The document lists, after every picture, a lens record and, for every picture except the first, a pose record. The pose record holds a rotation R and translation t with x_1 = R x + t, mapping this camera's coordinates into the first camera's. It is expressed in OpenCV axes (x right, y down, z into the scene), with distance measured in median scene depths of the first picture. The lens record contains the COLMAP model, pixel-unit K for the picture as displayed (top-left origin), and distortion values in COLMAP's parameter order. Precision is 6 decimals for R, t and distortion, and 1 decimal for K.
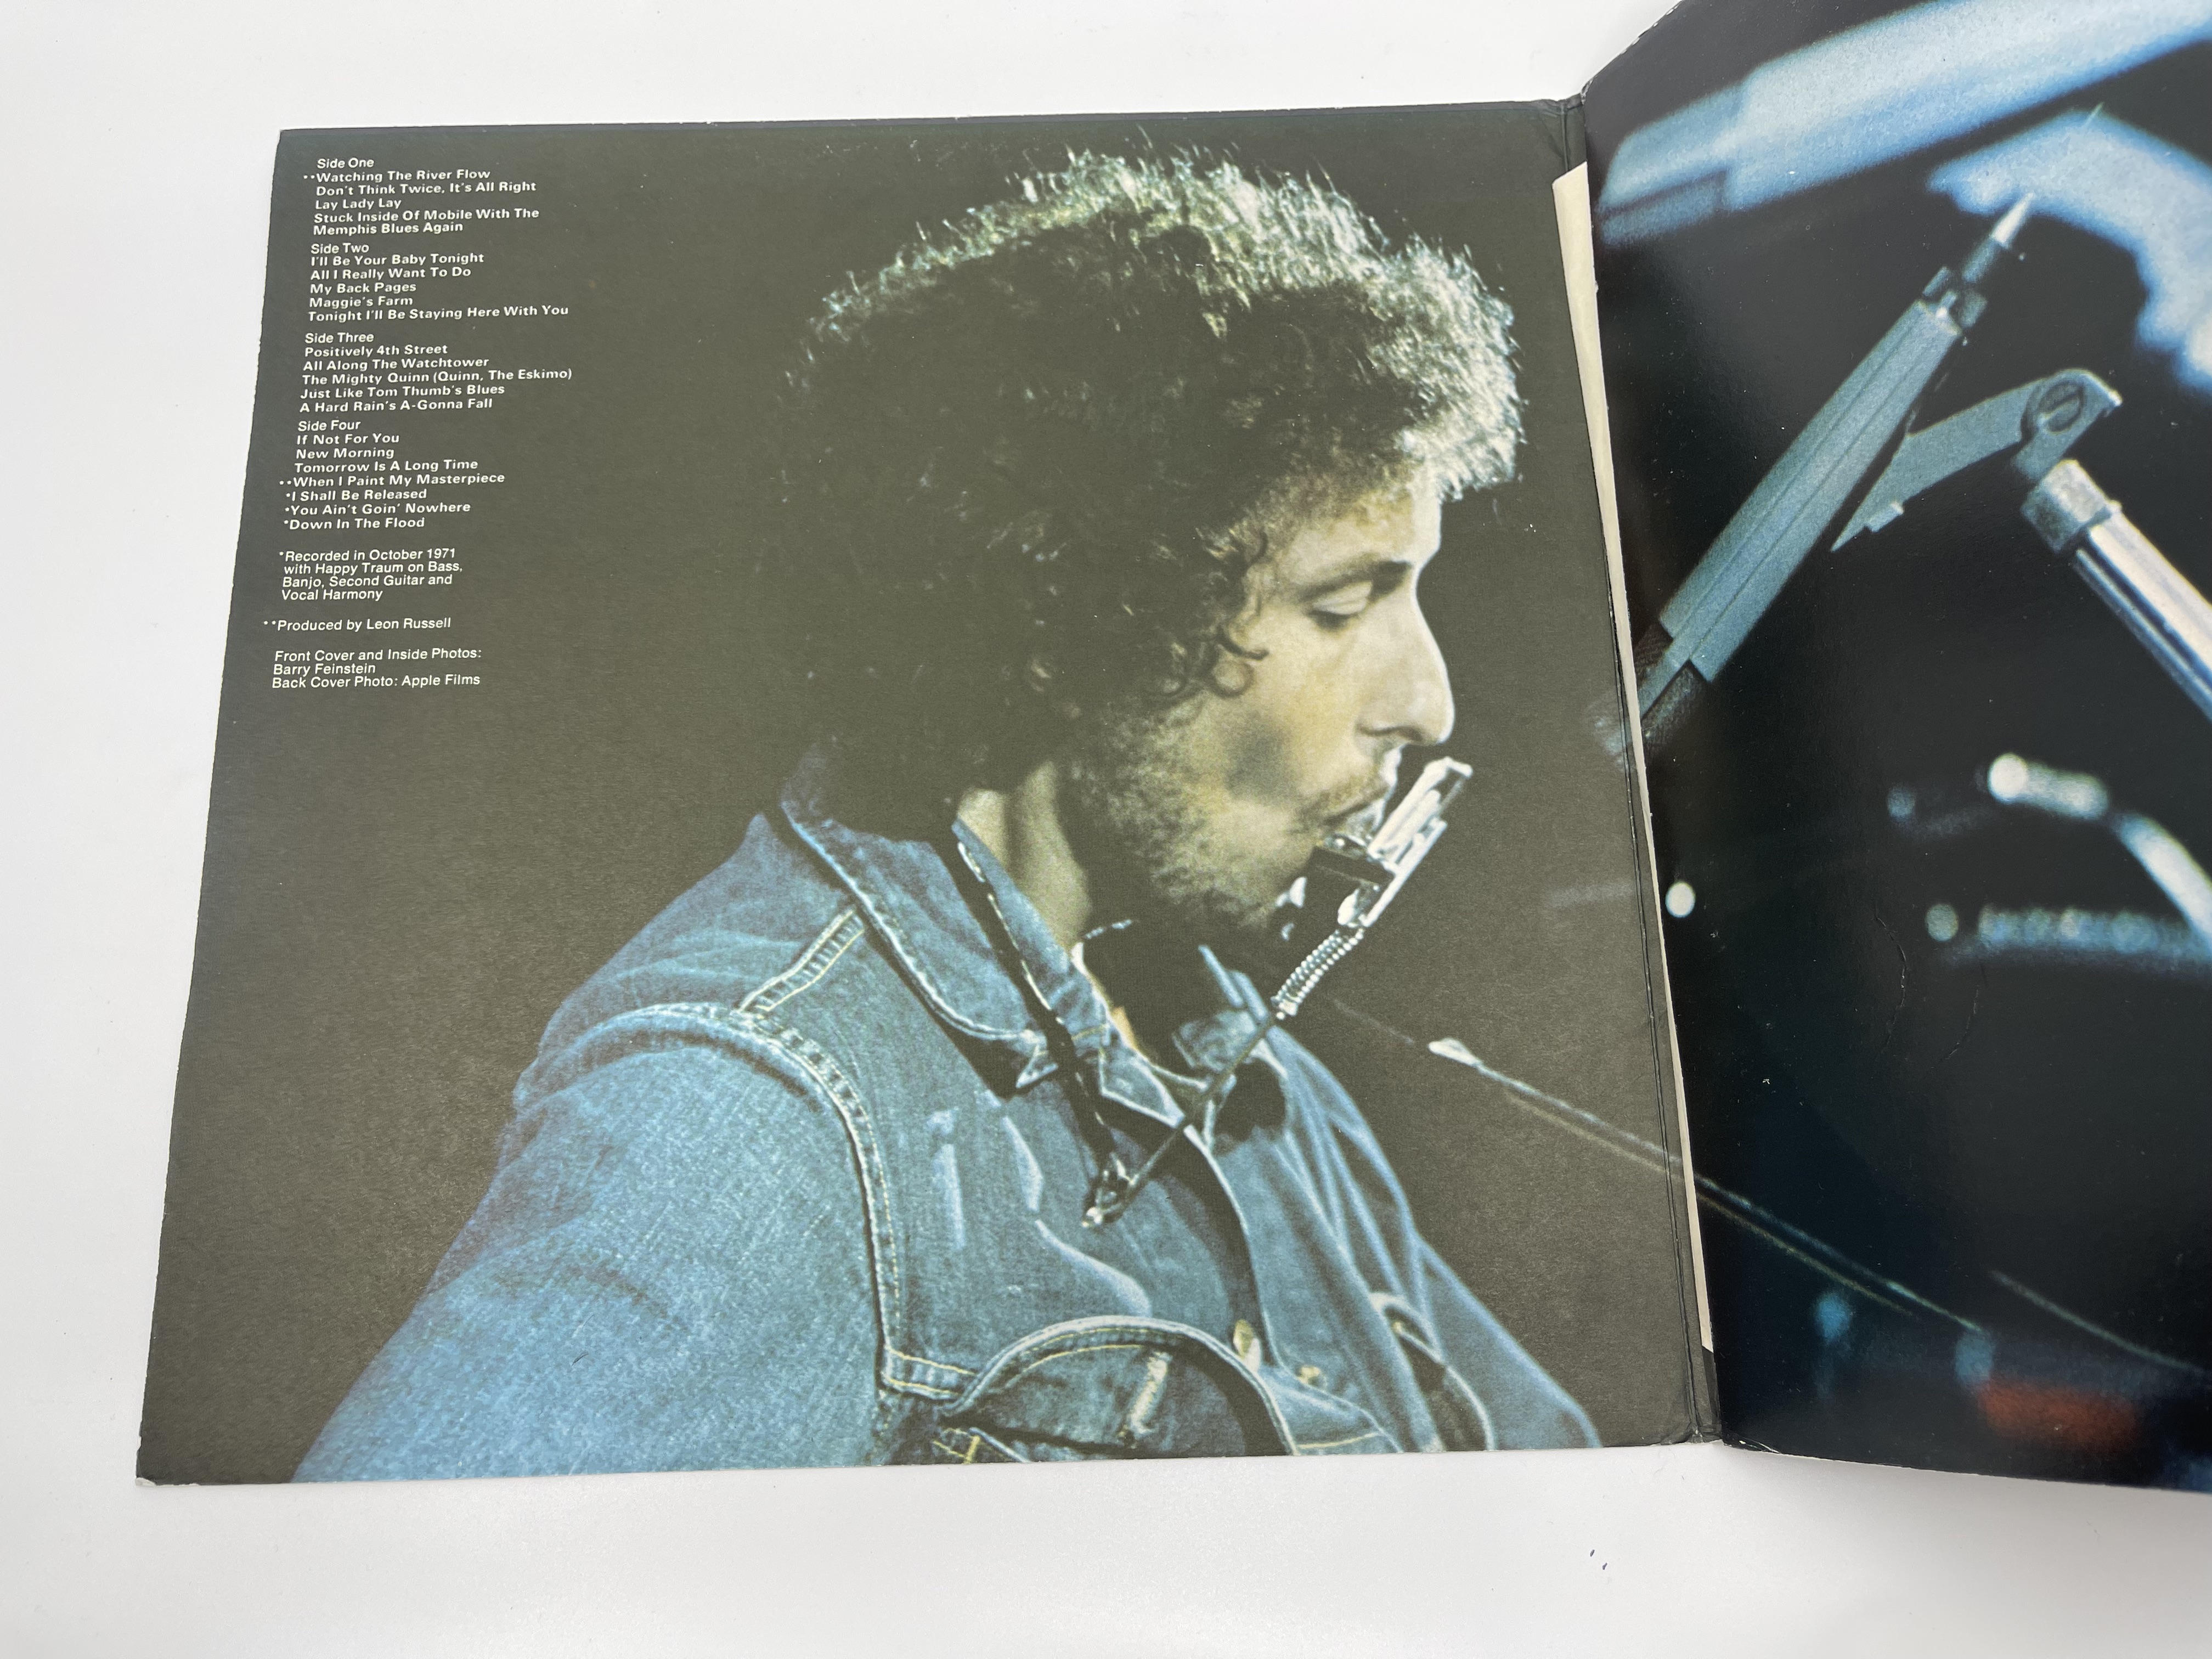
lens RADIAL K [[1239.4, 0, 1106.5], [0, 1239.4, 846.3], [0, 0, 1]] dist [-0.145325, 0.029806]
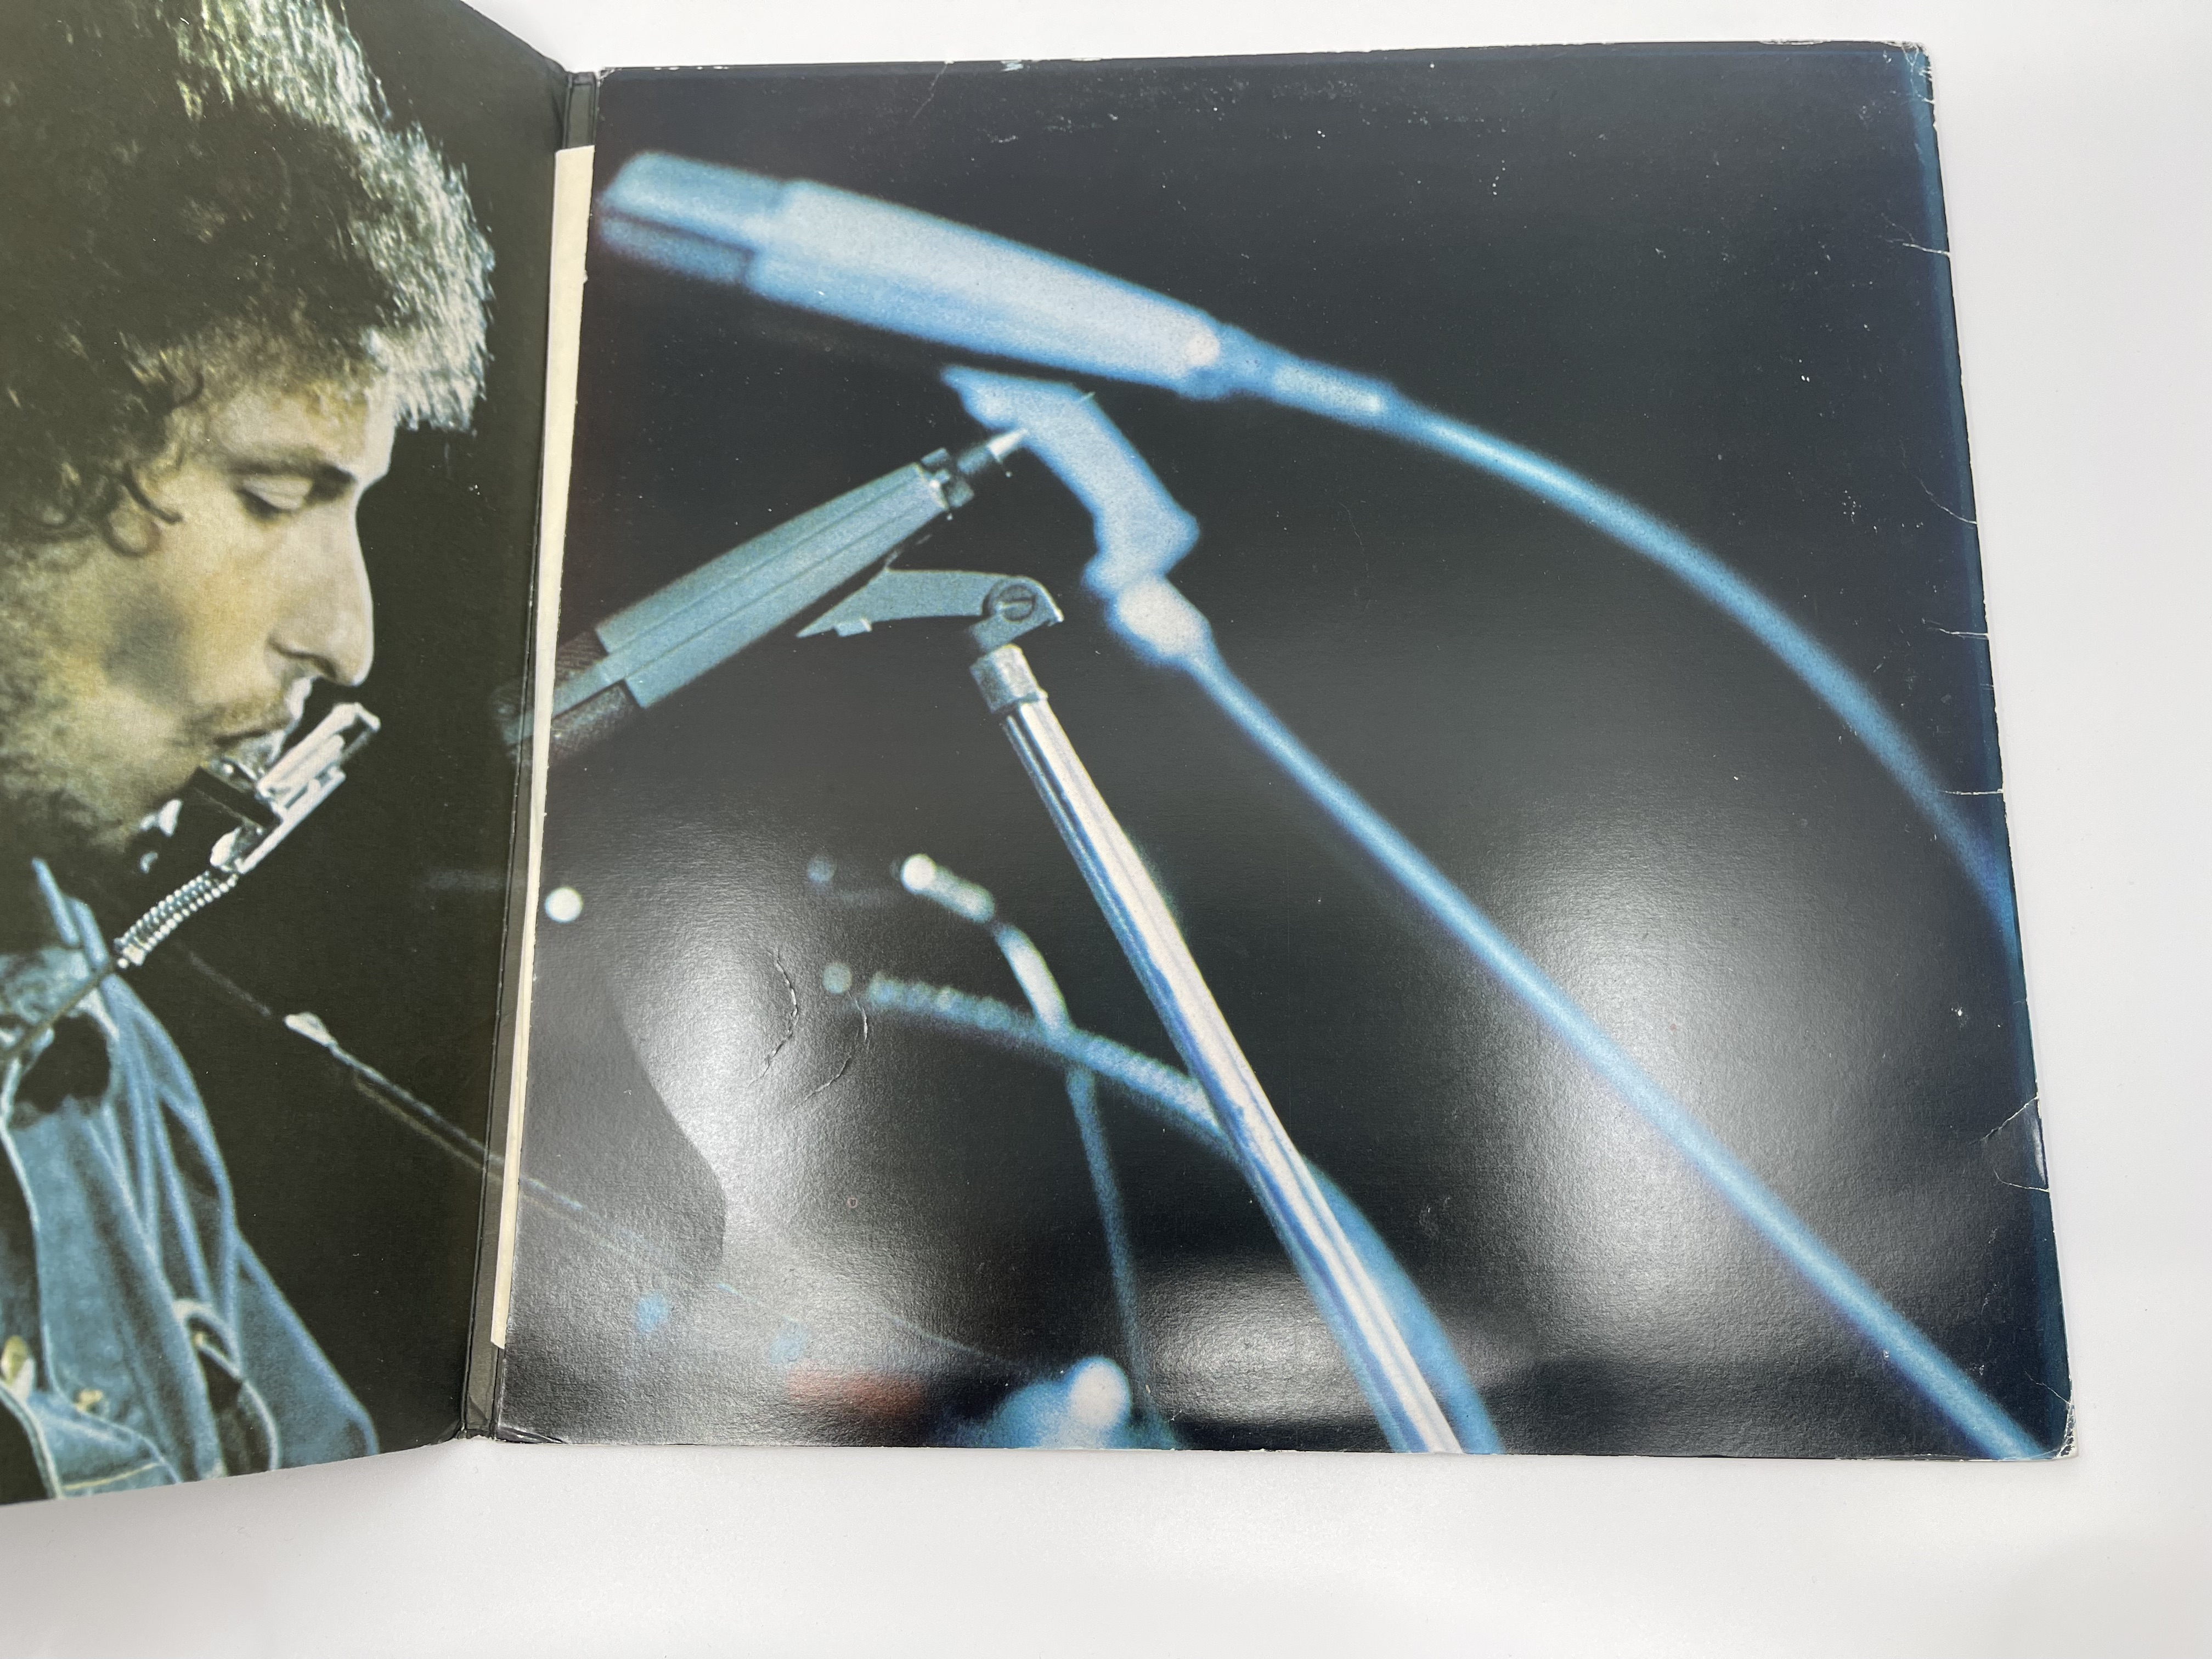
lens RADIAL K [[1207.4, 0, 1103.7], [0, 1207.4, 833.3], [0, 0, 1]] dist [-0.106811, 0.003442]
pose [[0.528031, 0.208612, 0.823204, -0.123292], [-0.208836, 0.971489, -0.112235, 0.001413], [-0.823147, -0.112652, 0.556542, 0.066144]]
